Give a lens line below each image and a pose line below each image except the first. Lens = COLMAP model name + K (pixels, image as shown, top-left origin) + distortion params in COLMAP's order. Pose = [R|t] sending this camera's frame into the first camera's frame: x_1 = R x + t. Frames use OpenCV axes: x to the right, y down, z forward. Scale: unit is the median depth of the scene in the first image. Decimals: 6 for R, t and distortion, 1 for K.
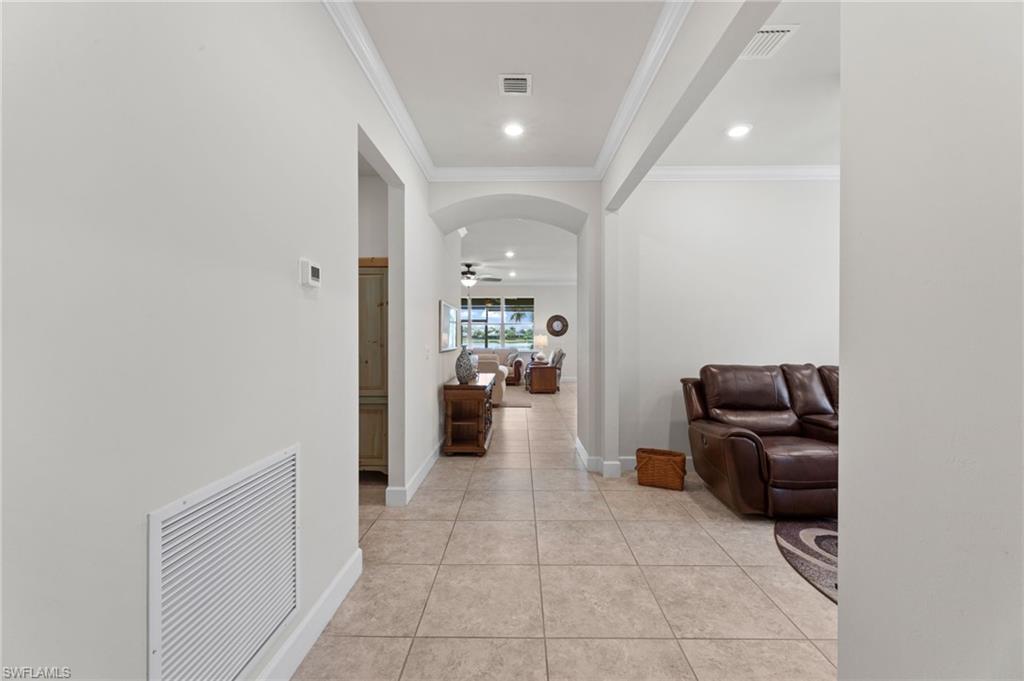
lens RADIAL K [[405.9, 0, 511.1], [0, 405.9, 335.1], [0, 0, 1]] dist [0.008415, -0.000034]
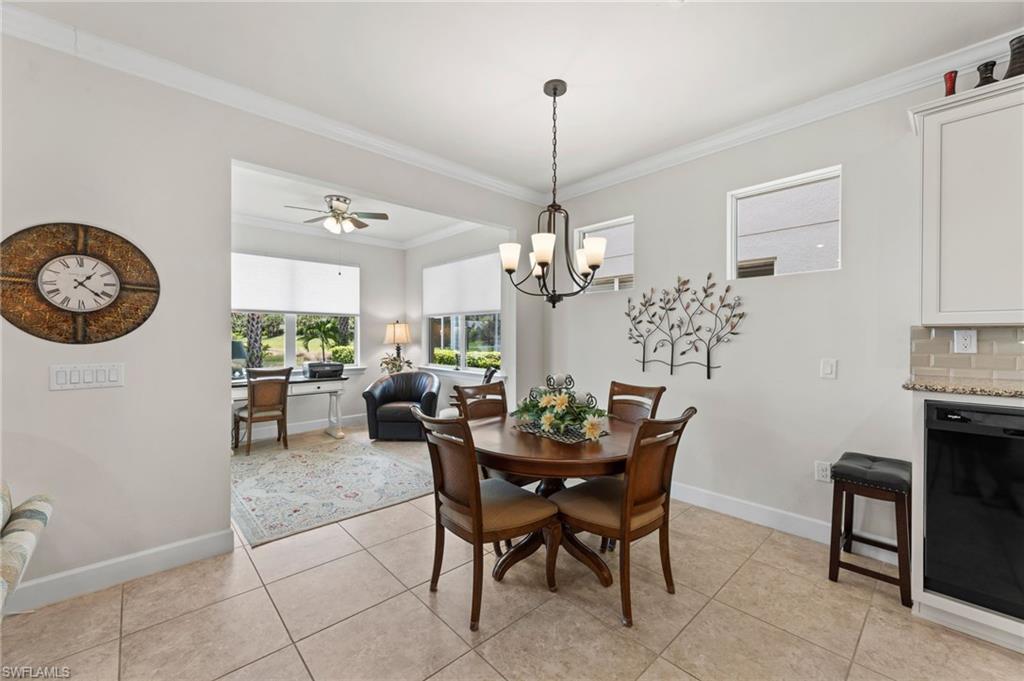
lens RADIAL K [[412.1, 0, 512.8], [0, 412.1, 331.5], [0, 0, 1]] dist [-0.008175, -0.000036]
pose [[0.710706, 0.012292, 0.703382, 0.131684], [-0.005985, 0.999917, -0.011427, -0.001229], [-0.703464, 0.003912, 0.710720, 0.793976]]
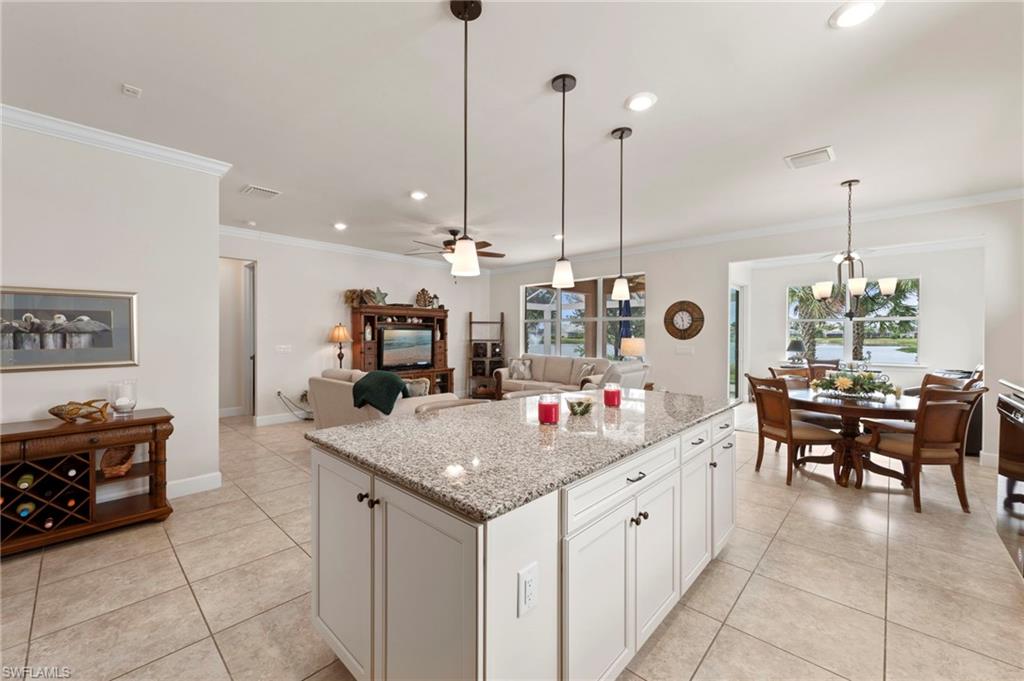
lens RADIAL K [[404.1, 0, 513.0], [0, 404.1, 338.6], [0, 0, 1]] dist [0.006047, -0.000111]
pose [[0.746225, 0.008351, -0.665642, 0.329522], [-0.001983, 0.999945, 0.010323, -0.003334], [0.665691, -0.006383, 0.746200, 0.468403]]
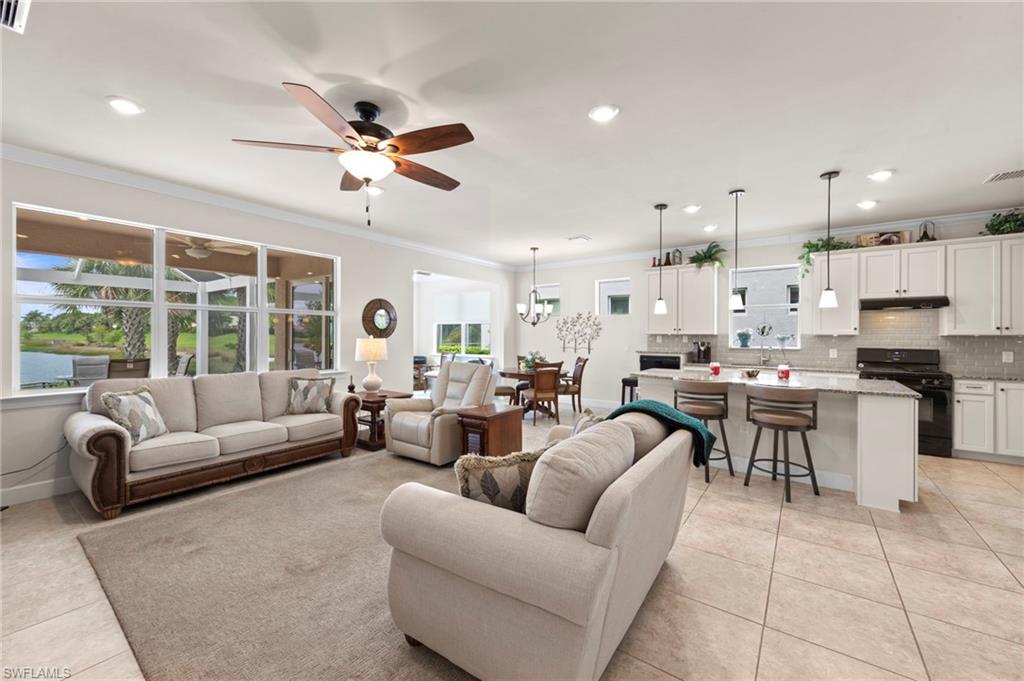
lens RADIAL K [[405.9, 0, 511.1], [0, 405.9, 335.1], [0, 0, 1]] dist [0.008415, -0.000034]
pose [[0.571638, 0.004427, 0.820494, -0.235119], [-0.006050, 0.999981, -0.001181, -0.003336], [-0.820484, -0.004289, 0.571654, 0.604579]]
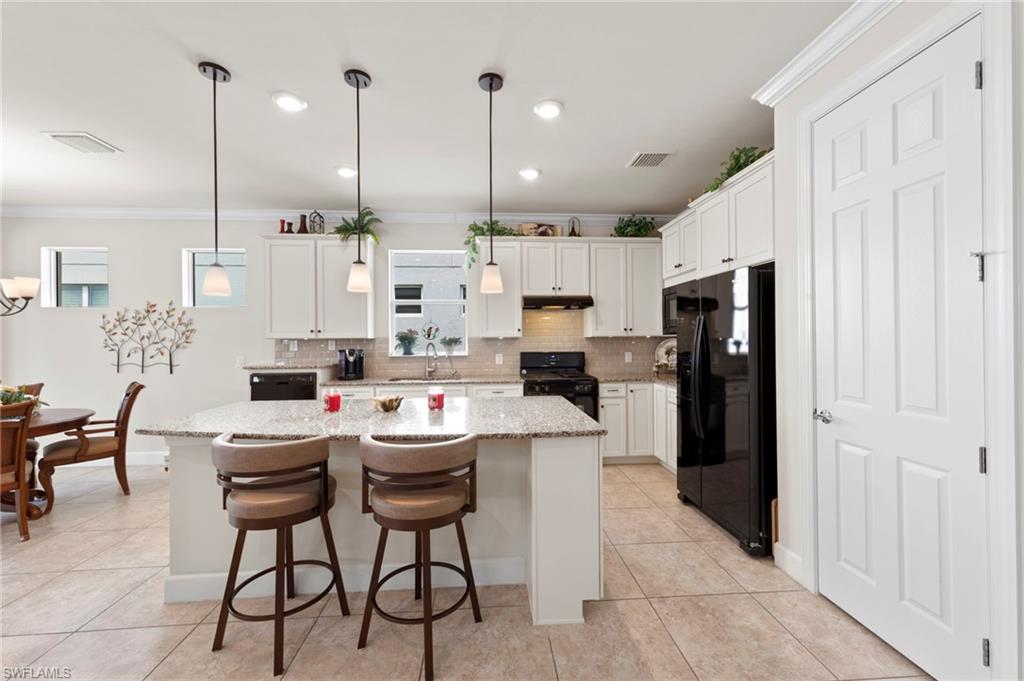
lens RADIAL K [[404.1, 0, 513.0], [0, 404.1, 338.6], [0, 0, 1]] dist [0.006047, -0.000111]
pose [[-0.092493, 0.004722, 0.995702, -0.012614], [0.007685, 0.999962, -0.004028, -0.003594], [-0.995684, 0.007279, -0.092526, 0.590587]]
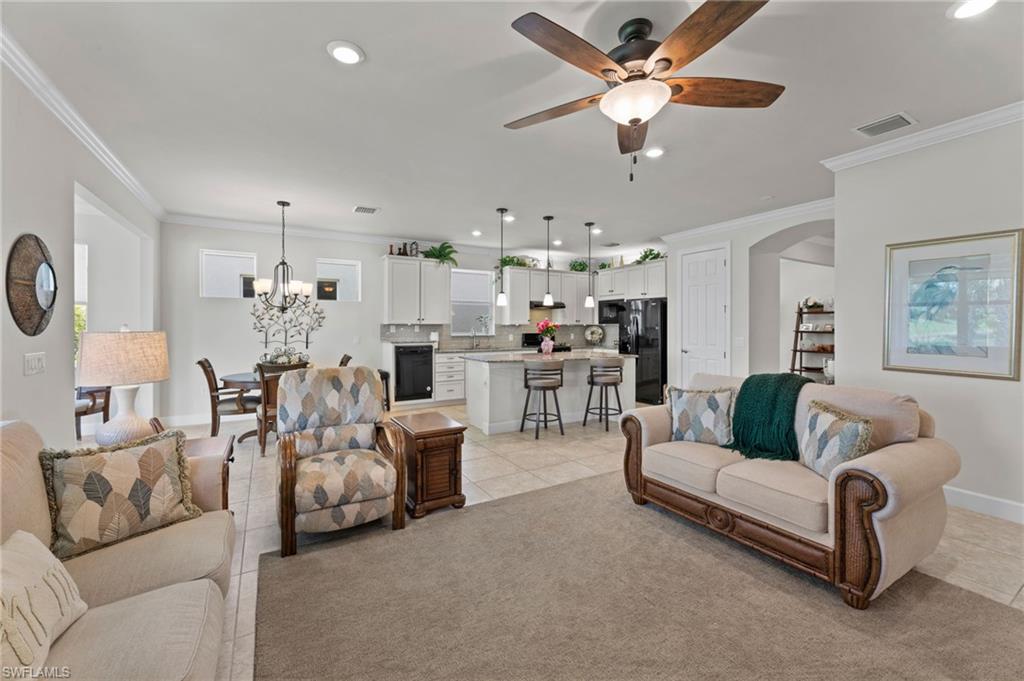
lens RADIAL K [[412.1, 0, 512.8], [0, 412.1, 331.5], [0, 0, 1]] dist [-0.008175, -0.000036]
pose [[-0.527912, -0.007729, 0.849264, -0.216475], [0.001356, 0.999950, 0.009943, -0.001515], [-0.849298, 0.006401, -0.527875, 0.964962]]
